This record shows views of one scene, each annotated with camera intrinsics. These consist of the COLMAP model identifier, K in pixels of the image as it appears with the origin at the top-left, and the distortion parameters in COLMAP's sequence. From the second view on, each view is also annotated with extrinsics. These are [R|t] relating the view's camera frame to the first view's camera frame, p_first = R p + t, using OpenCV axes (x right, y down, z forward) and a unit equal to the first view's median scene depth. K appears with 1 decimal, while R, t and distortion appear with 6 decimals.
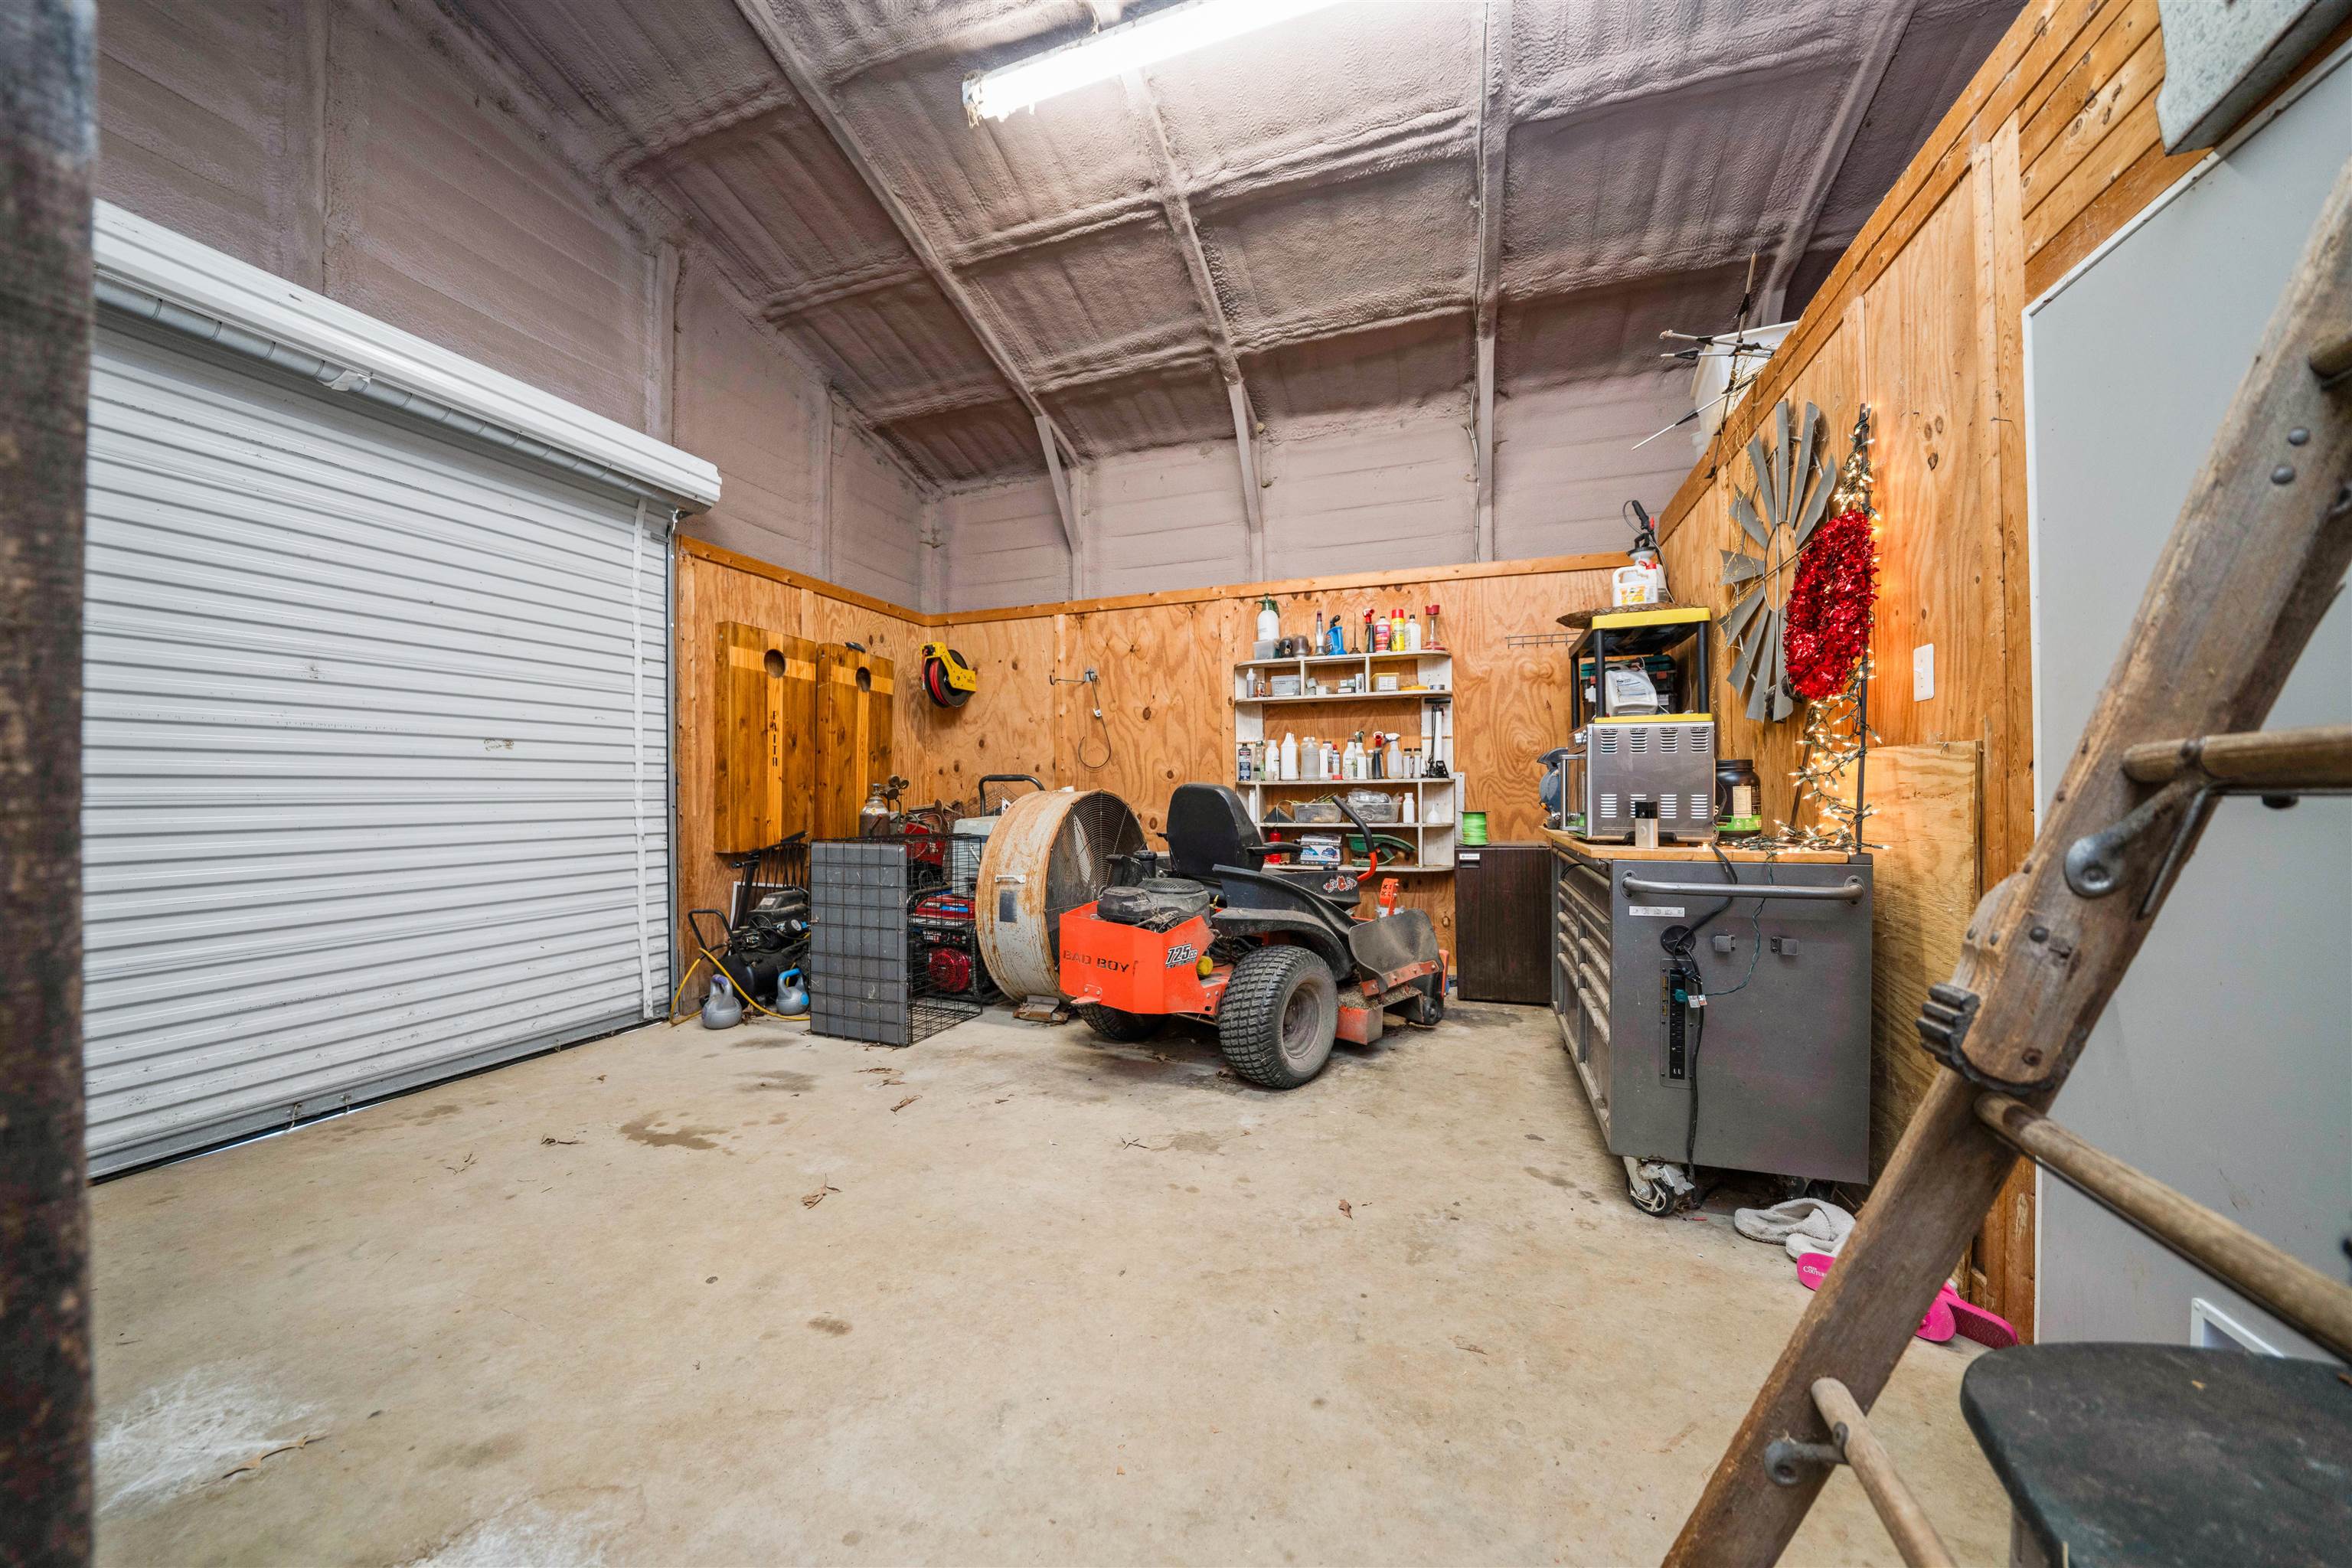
lens RADIAL K [[822.4, 0, 1160.2], [0, 822.4, 788.6], [0, 0, 1]] dist [-0.019992, 0.000003]
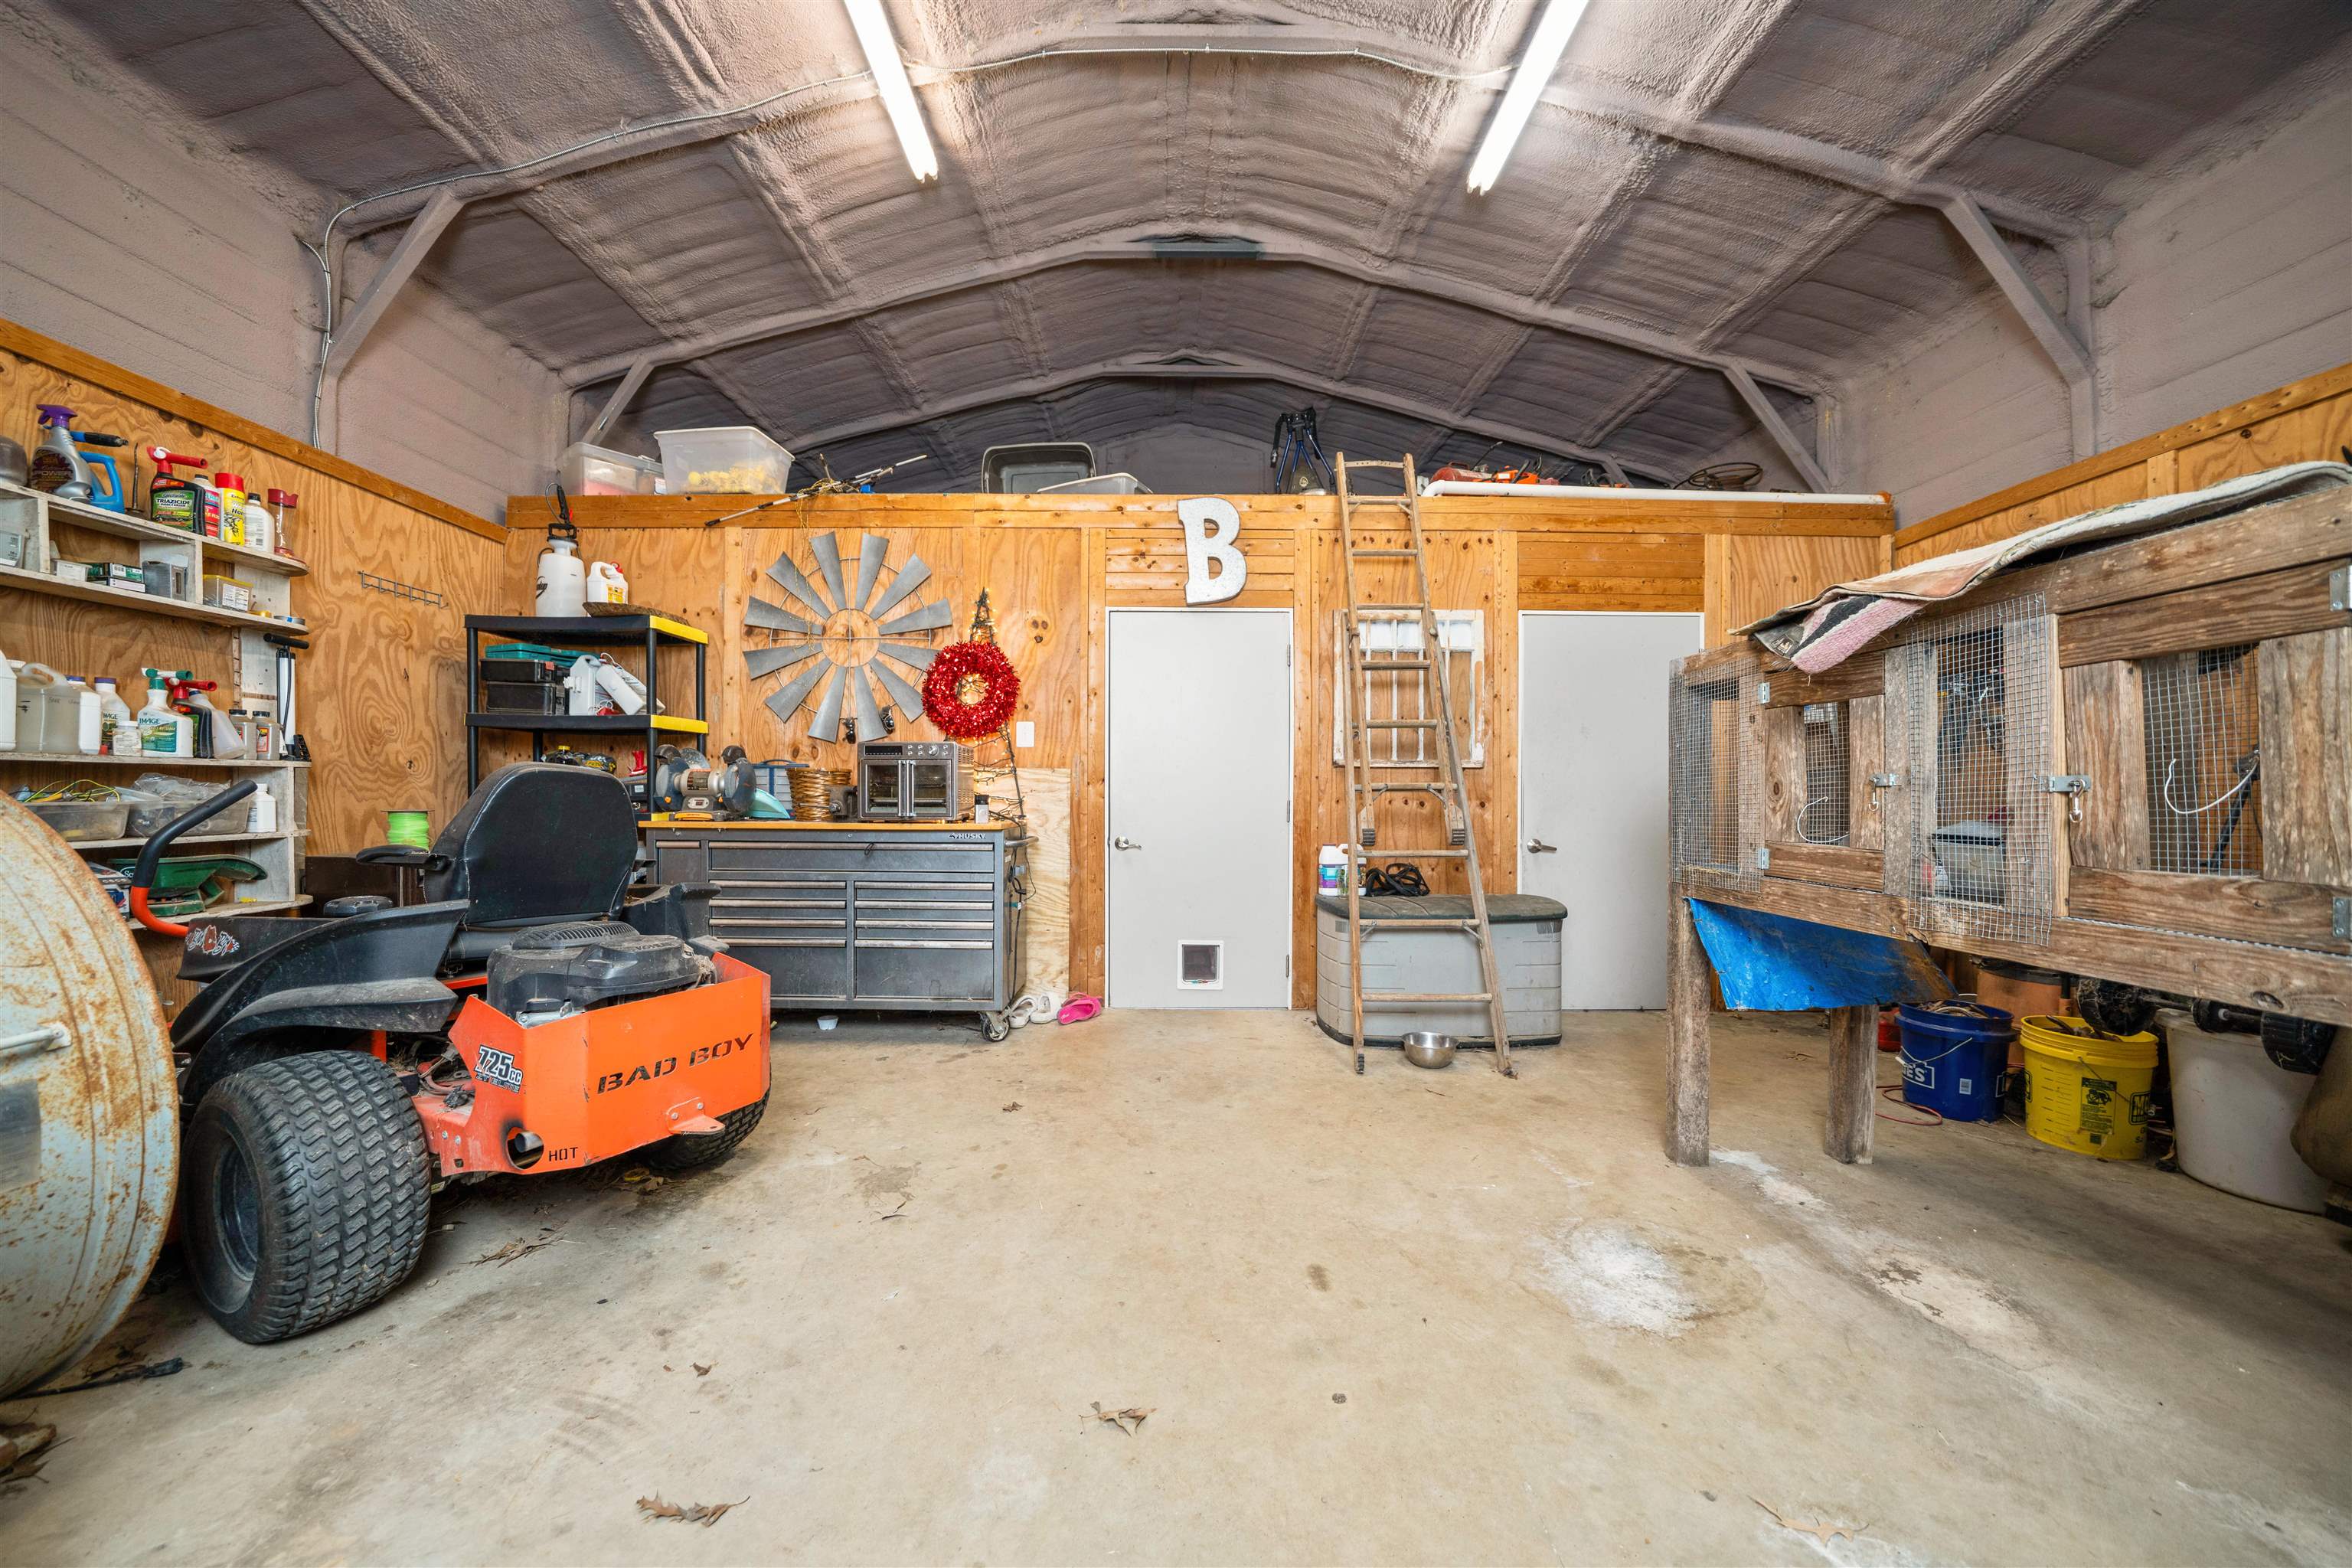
lens RADIAL K [[812.6, 0, 1162.4], [0, 812.6, 791.5], [0, 0, 1]] dist [-0.019631, 0.000018]
pose [[-0.344742, 0.006931, 0.938672, -0.855831], [-0.009720, 0.999893, -0.010953, 0.019724], [-0.938647, -0.012900, -0.344637, 1.001419]]
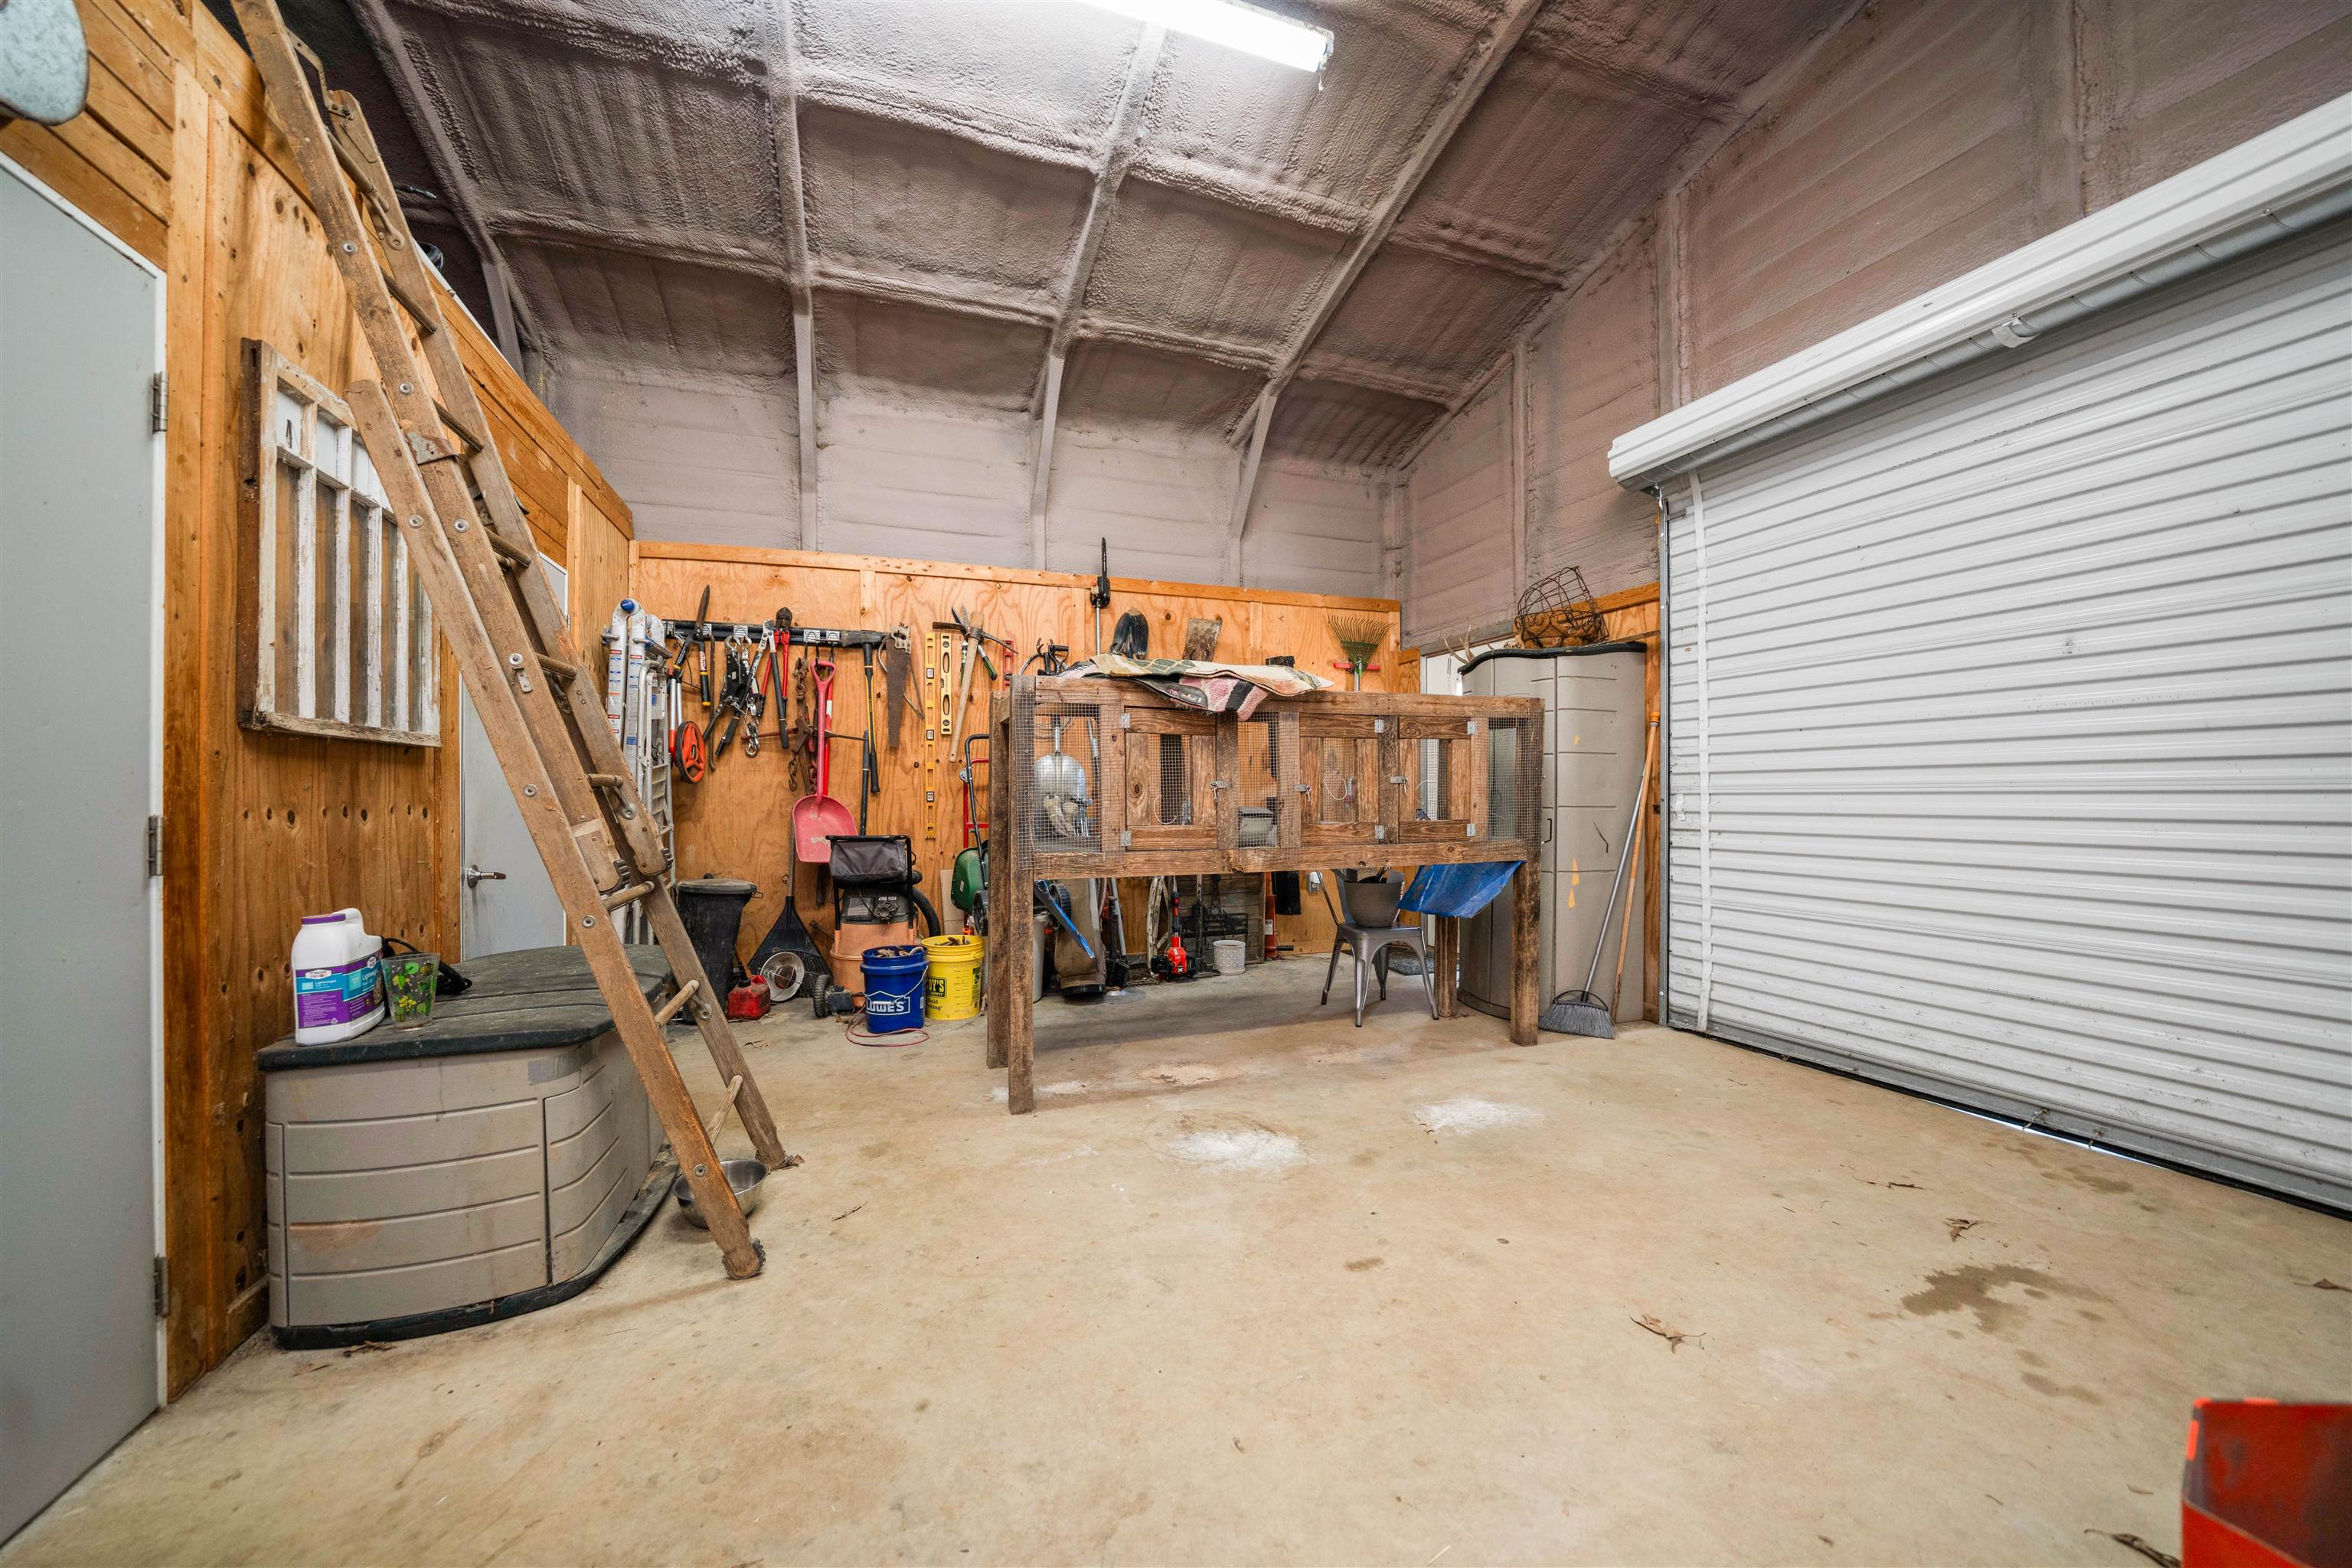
lens RADIAL K [[822.4, 0, 1160.2], [0, 822.4, 788.6], [0, 0, 1]] dist [-0.019992, 0.000003]
pose [[-0.771808, 0.004838, -0.635838, 0.328296], [0.011036, 0.999922, -0.005788, 0.009321], [0.635760, -0.011484, -0.771801, 1.077536]]
